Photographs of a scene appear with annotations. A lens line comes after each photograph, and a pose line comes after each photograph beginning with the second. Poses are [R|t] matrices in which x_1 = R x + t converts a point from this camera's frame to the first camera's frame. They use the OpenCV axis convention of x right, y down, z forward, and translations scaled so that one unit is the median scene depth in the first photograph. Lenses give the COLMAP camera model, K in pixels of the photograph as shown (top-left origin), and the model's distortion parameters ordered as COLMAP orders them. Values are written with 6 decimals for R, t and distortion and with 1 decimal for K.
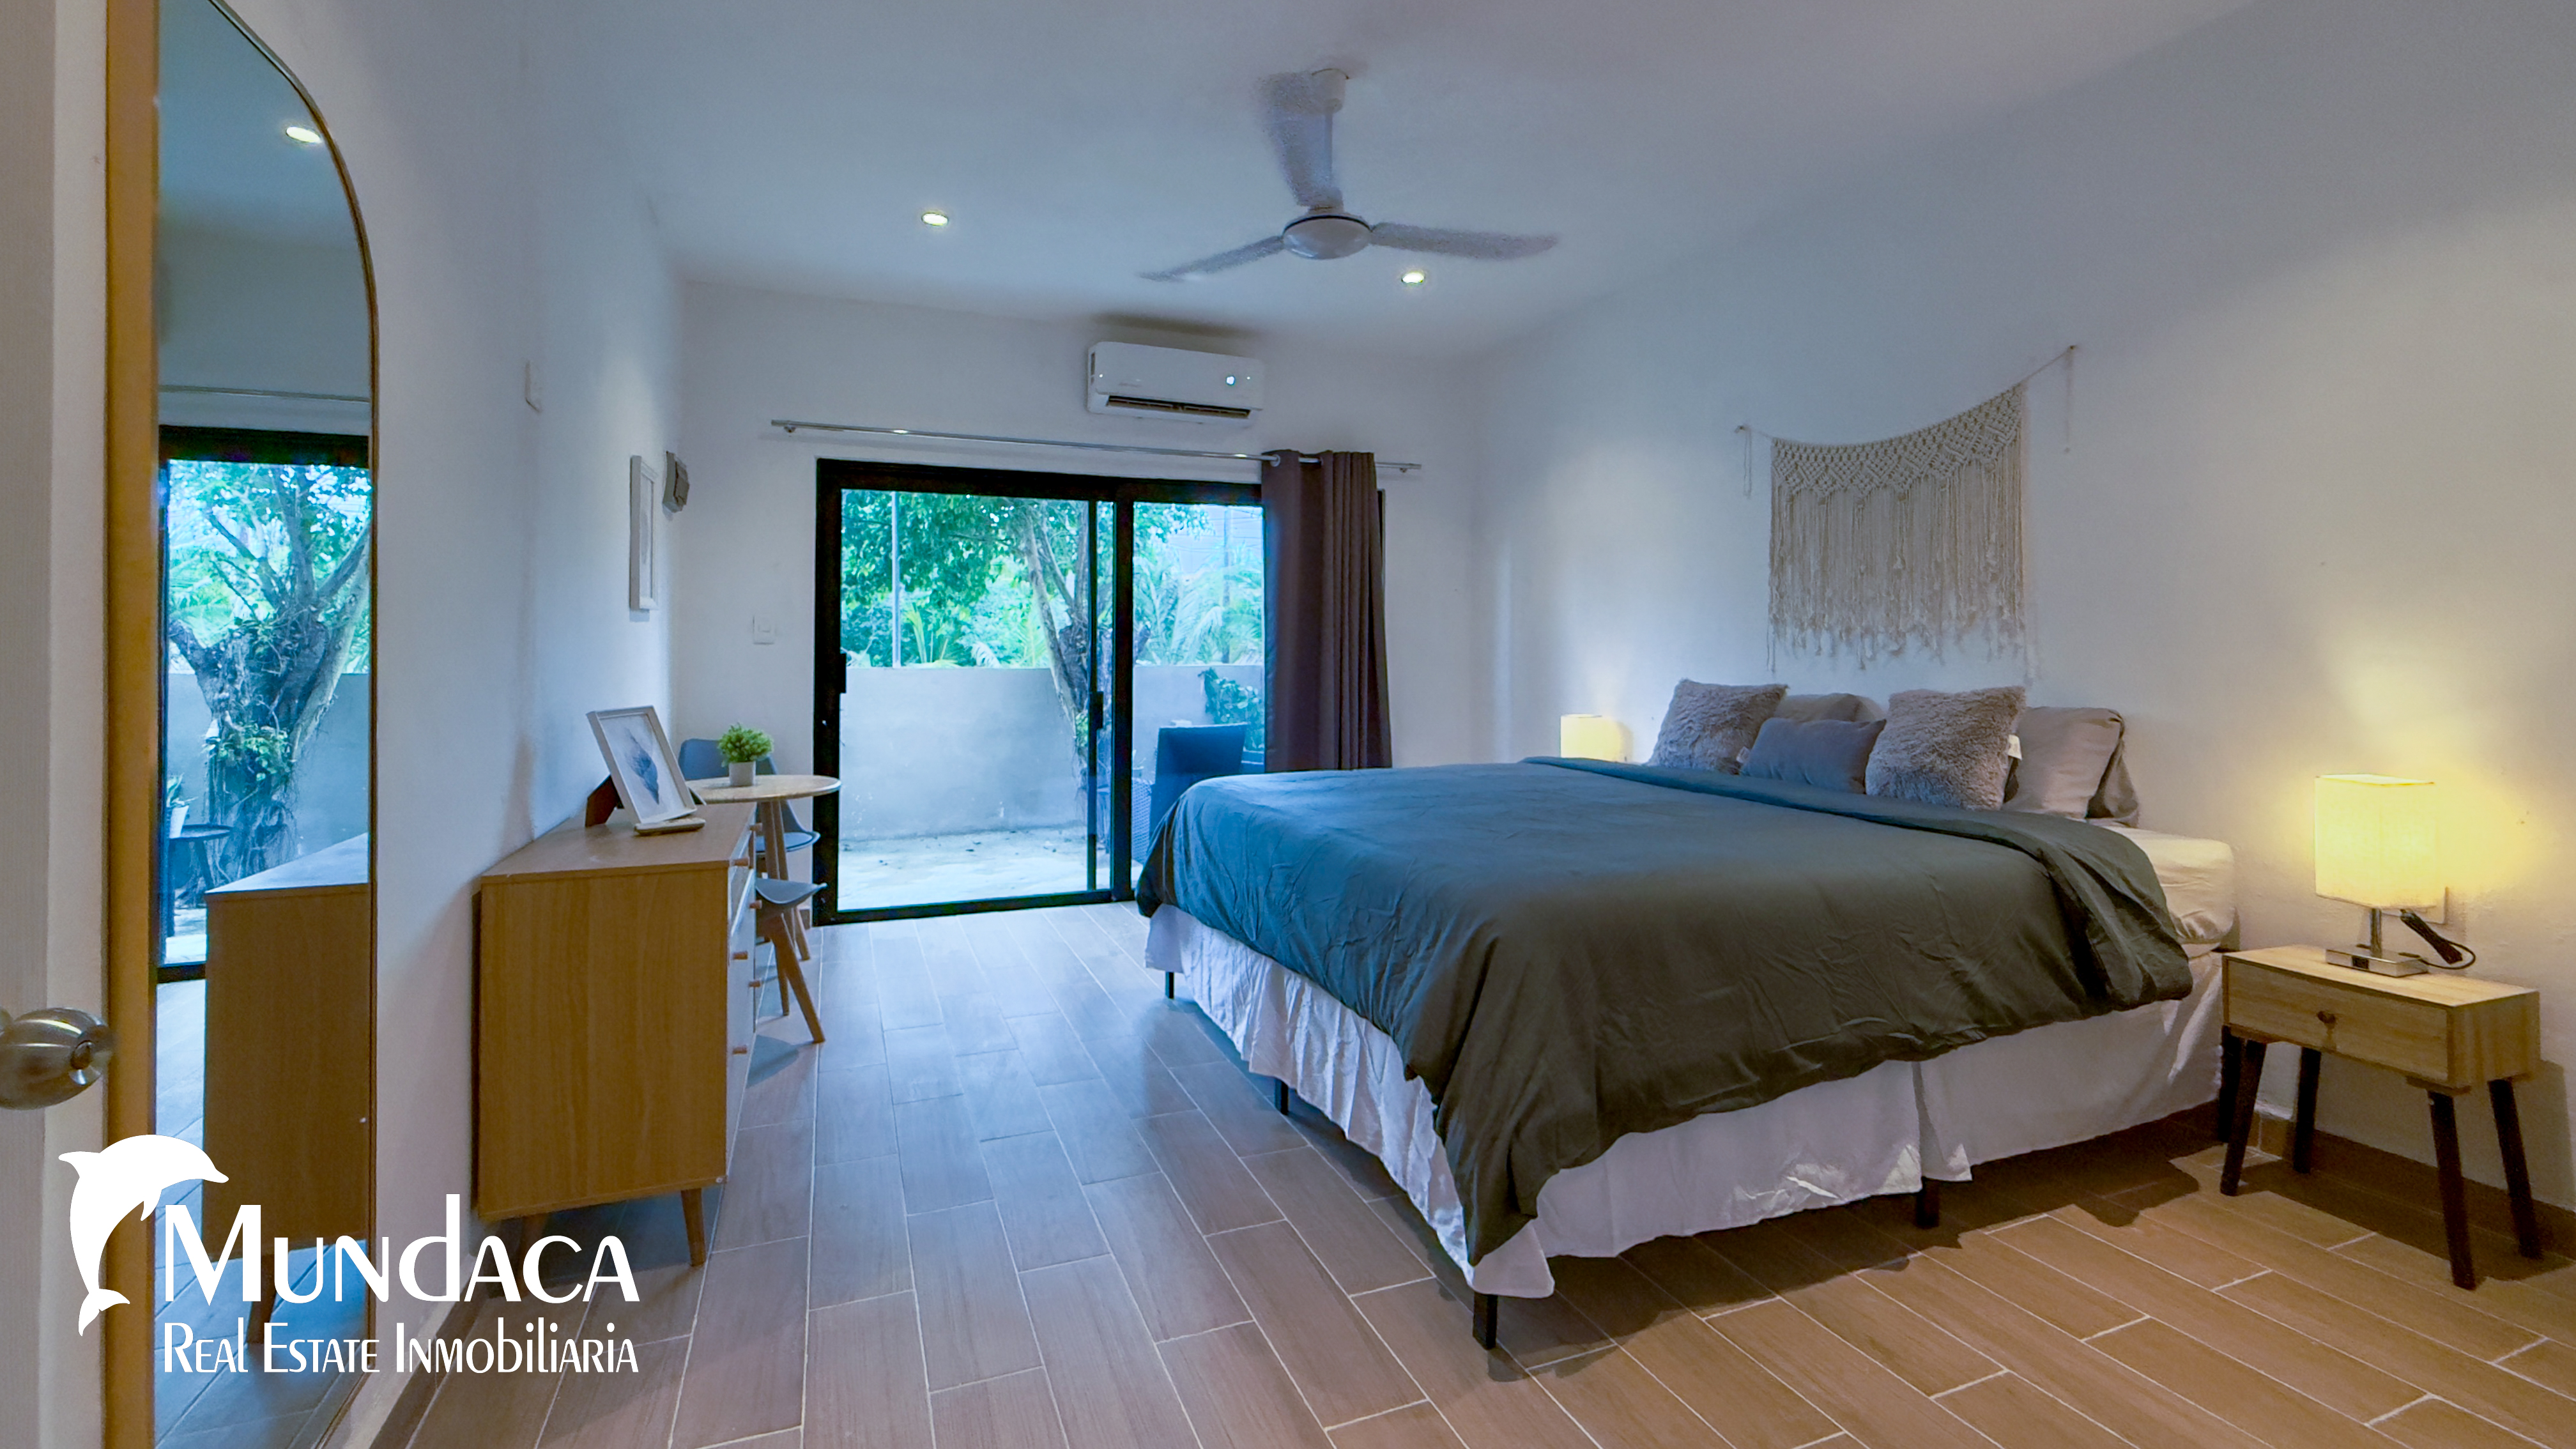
lens RADIAL K [[1054.5, 0, 1312.5], [0, 1054.5, 673.5], [0, 0, 1]] dist [0.000012, -0.000119]
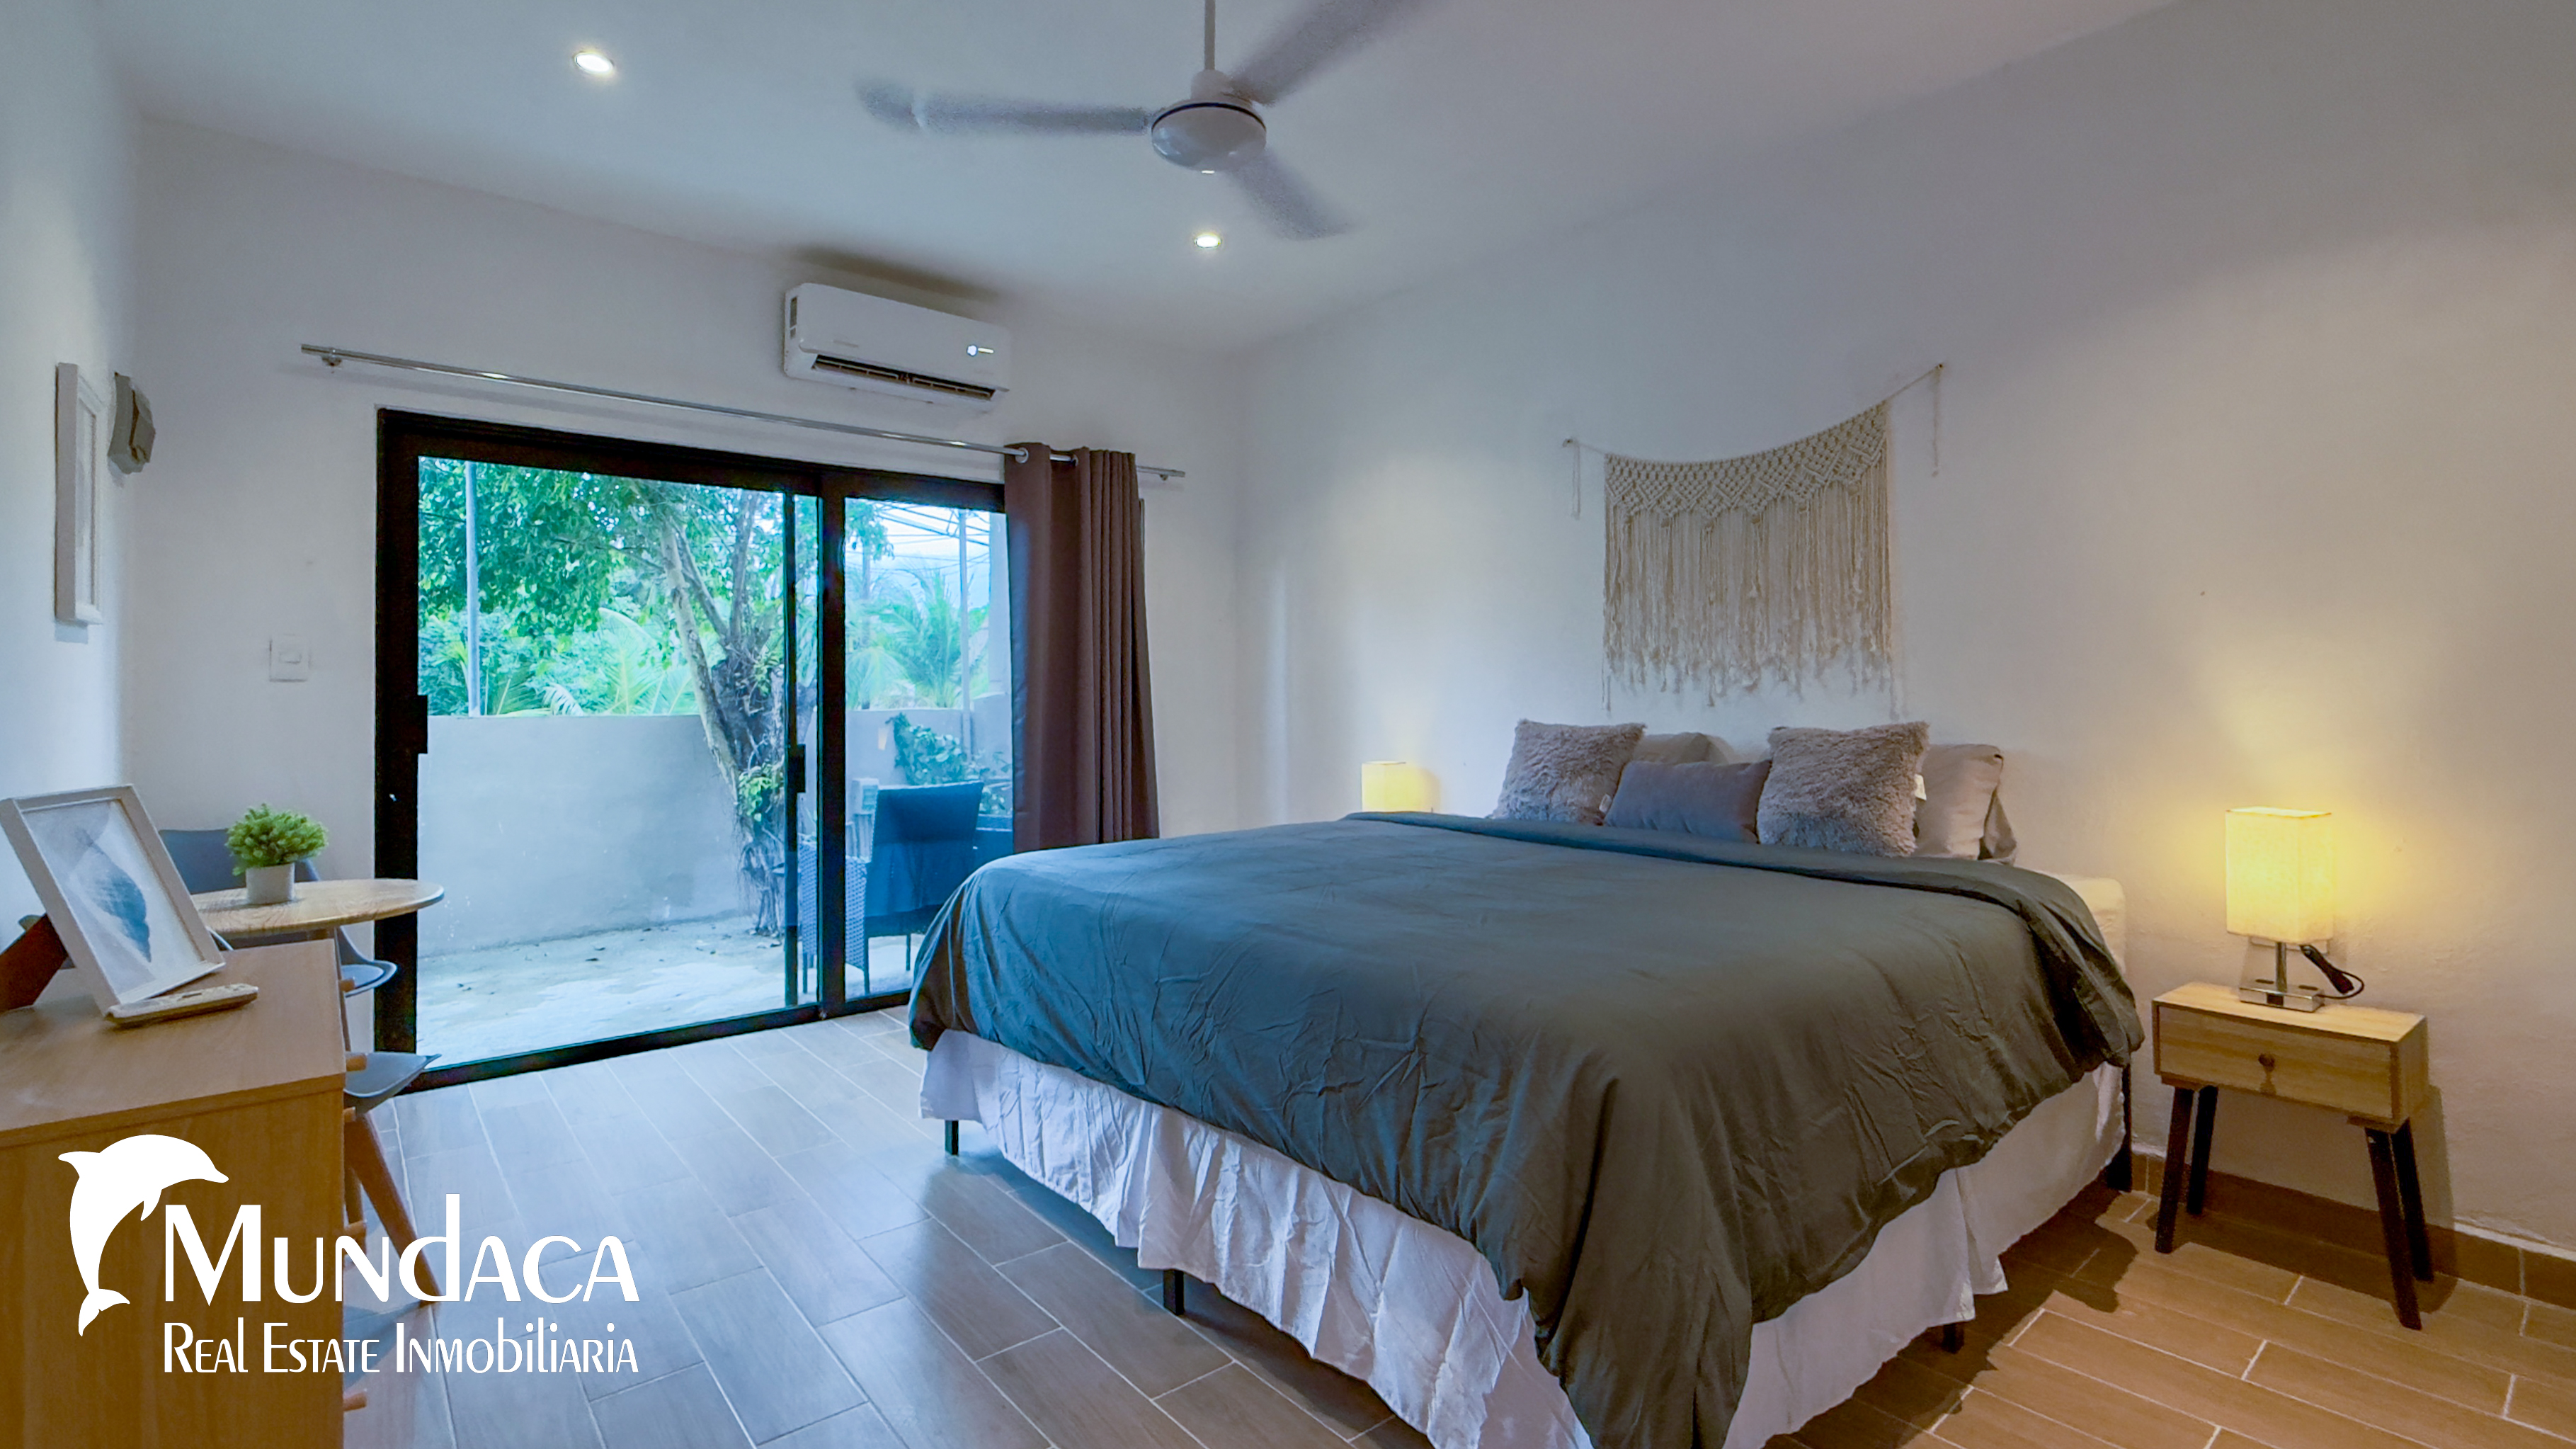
lens RADIAL K [[1147.6, 0, 1286.9], [0, 1147.6, 711.8], [0, 0, 1]] dist [0.000476, -0.000553]
pose [[0.963323, -0.009564, 0.268172, -0.111929], [0.010943, 0.999933, -0.003649, 0.000580], [-0.268120, 0.006450, 0.963364, 0.139829]]
